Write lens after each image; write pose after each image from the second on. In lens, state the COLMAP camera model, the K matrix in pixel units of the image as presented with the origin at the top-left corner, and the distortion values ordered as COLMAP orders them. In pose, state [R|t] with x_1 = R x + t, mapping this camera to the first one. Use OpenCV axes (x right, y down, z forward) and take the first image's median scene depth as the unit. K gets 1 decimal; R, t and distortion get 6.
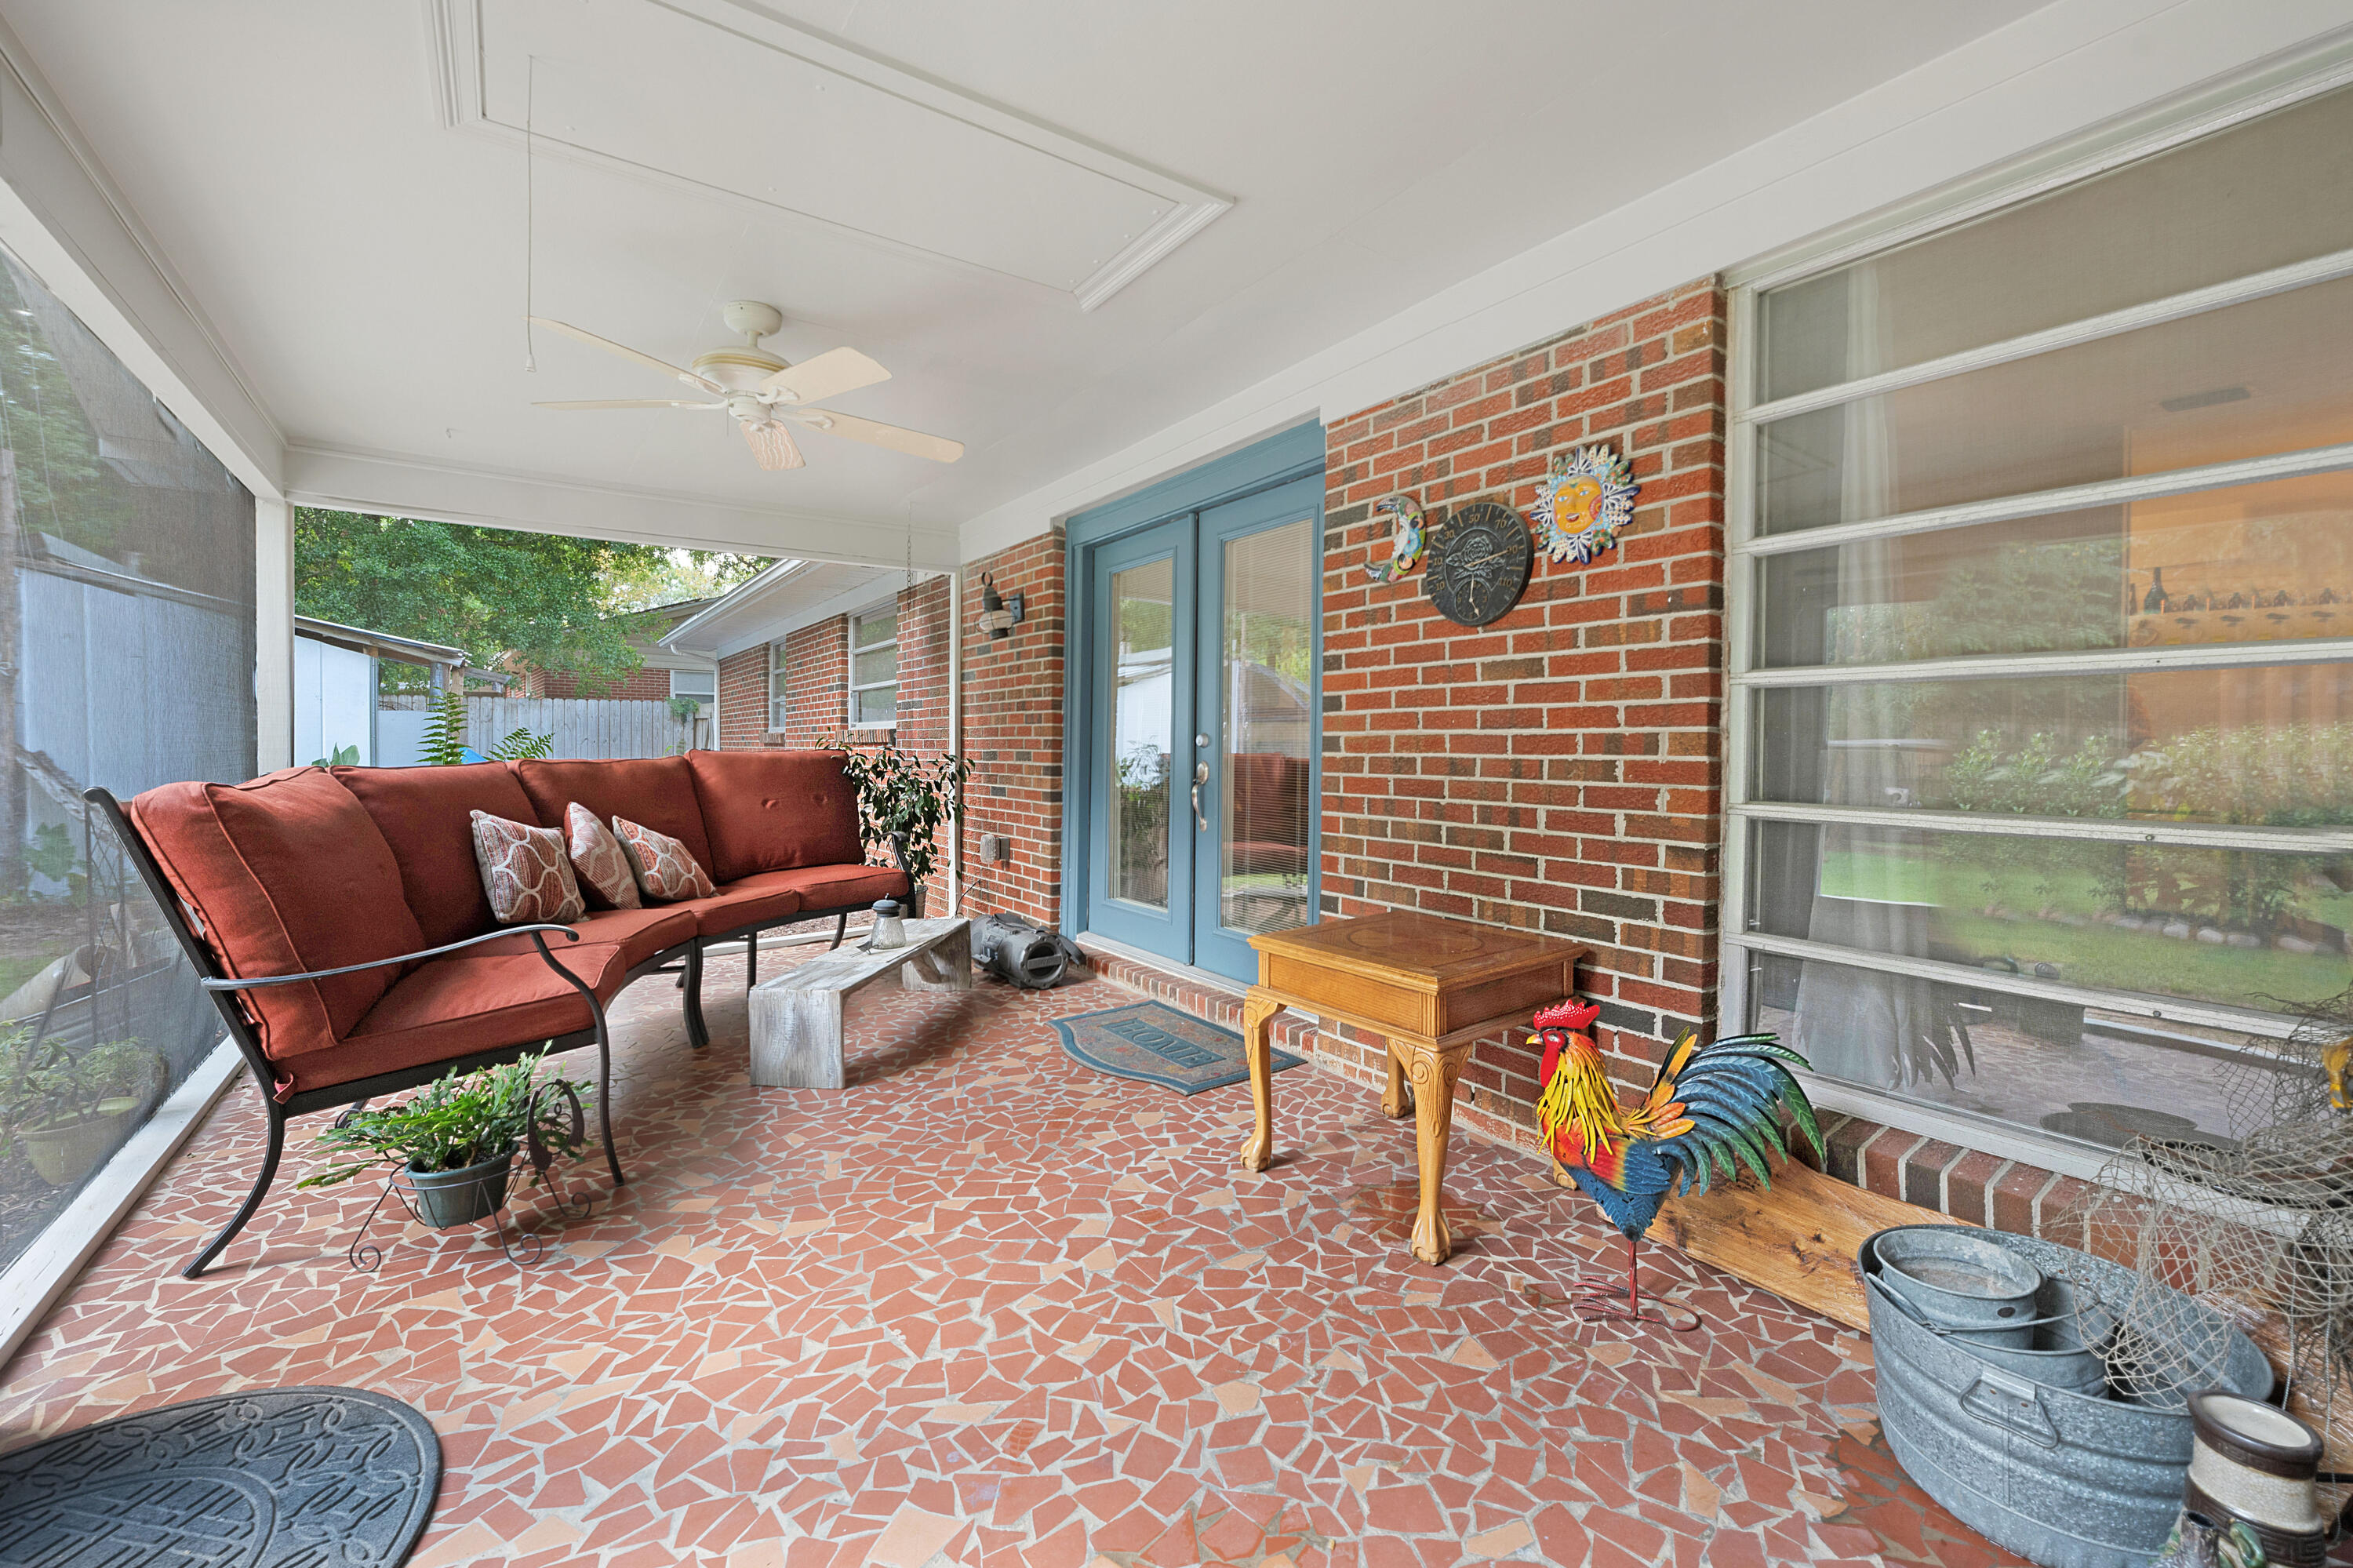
lens RADIAL K [[942.8, 0, 1183.8], [0, 942.8, 769.0], [0, 0, 1]] dist [-0.003475, -0.000187]
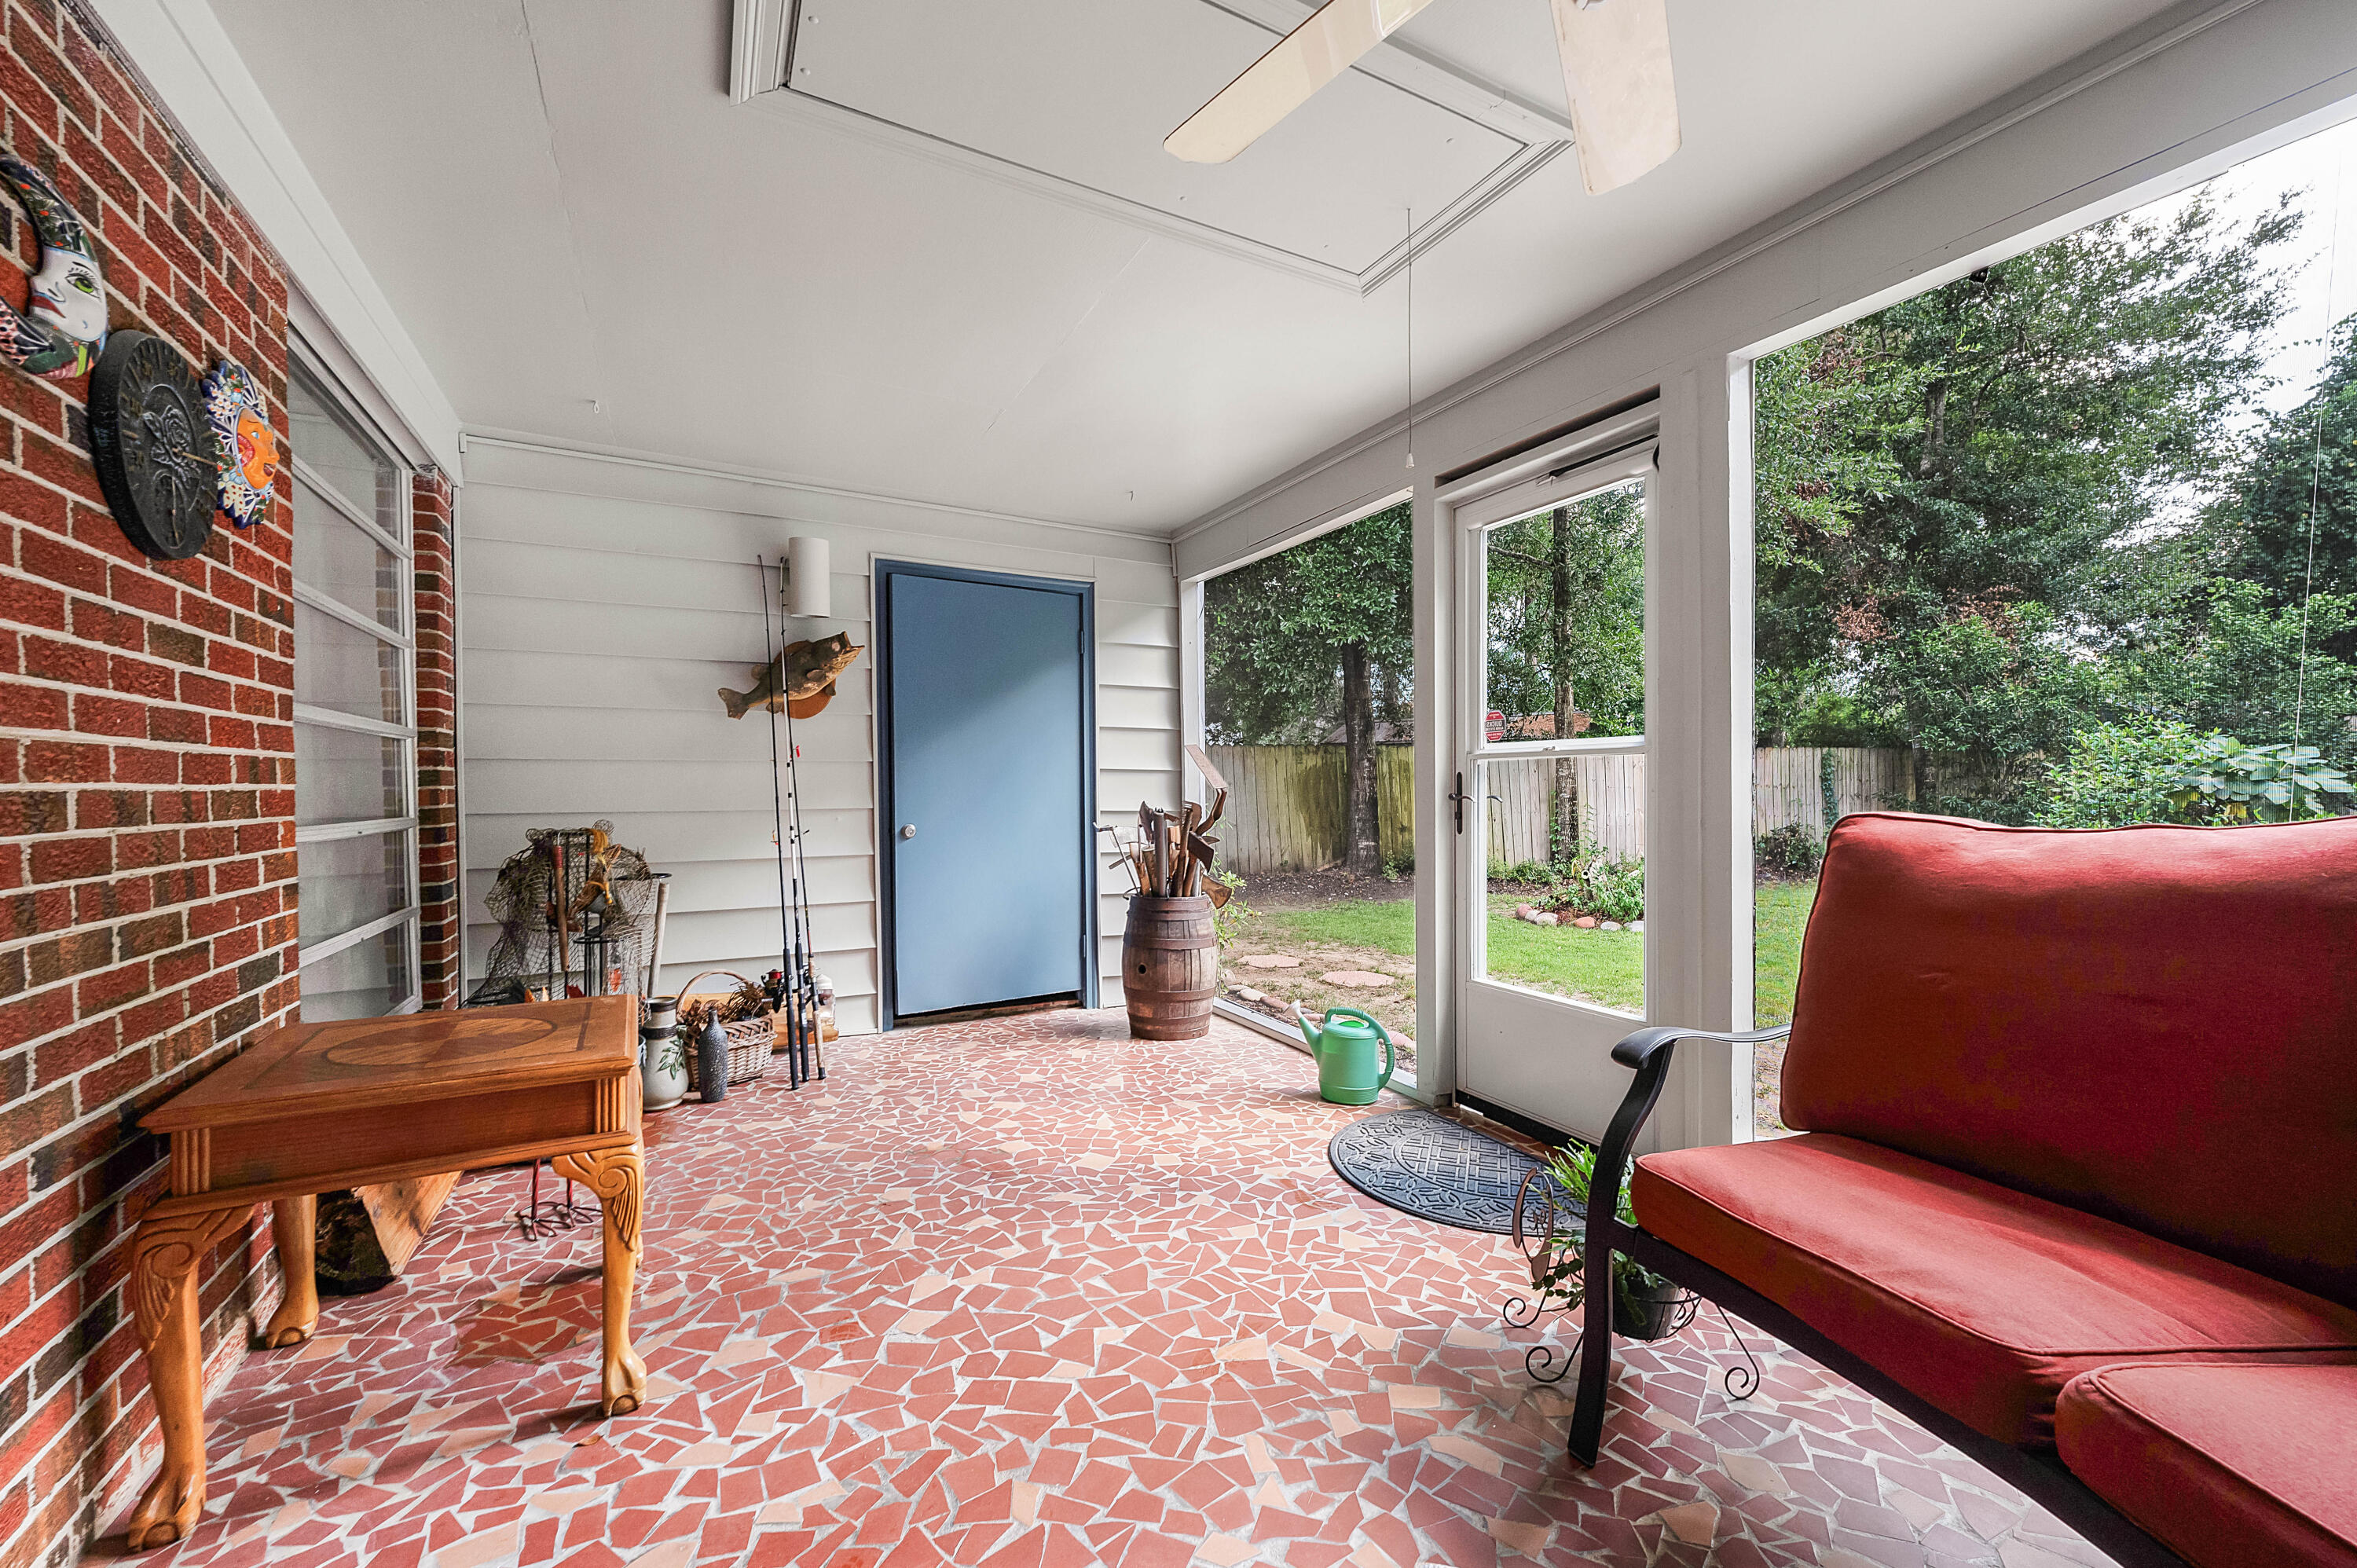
lens RADIAL K [[950.9, 0, 1175.9], [0, 950.9, 791.9], [0, 0, 1]] dist [0.000432, -0.000071]
pose [[-0.989084, -0.001772, 0.147340, -0.482310], [0.002866, 0.999507, 0.031258, -0.034350], [-0.147323, 0.031339, -0.988592, 1.894008]]
